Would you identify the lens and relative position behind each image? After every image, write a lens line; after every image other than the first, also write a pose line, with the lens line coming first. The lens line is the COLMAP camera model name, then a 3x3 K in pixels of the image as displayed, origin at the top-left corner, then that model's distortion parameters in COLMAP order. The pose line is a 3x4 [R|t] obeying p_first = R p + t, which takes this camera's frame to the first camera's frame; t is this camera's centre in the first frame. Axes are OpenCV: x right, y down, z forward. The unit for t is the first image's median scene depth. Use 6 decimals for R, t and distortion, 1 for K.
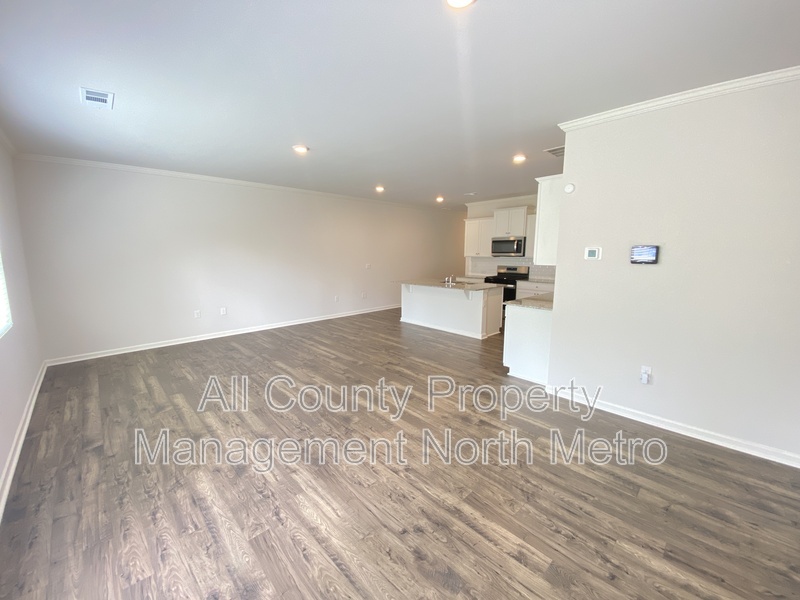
lens RADIAL K [[325.2, 0, 400.0], [0, 325.2, 300.0], [0, 0, 1]] dist [0.002503, -0.013183]
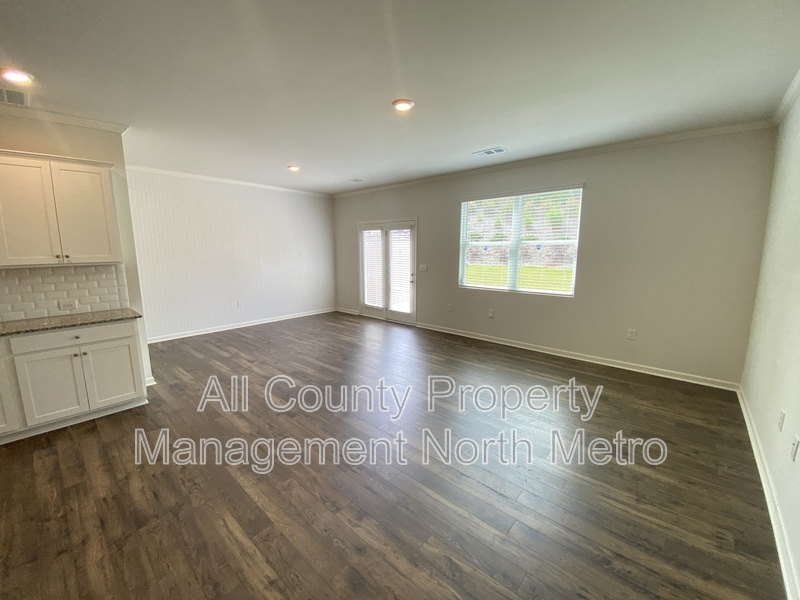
lens RADIAL K [[325.2, 0, 400.0], [0, 325.2, 300.0], [0, 0, 1]] dist [0.002503, -0.013183]
pose [[-0.997018, 0.014851, -0.075722, -0.211643], [-0.009211, 0.951381, 0.307878, -0.245936], [0.076613, 0.307657, -0.948408, 1.608328]]
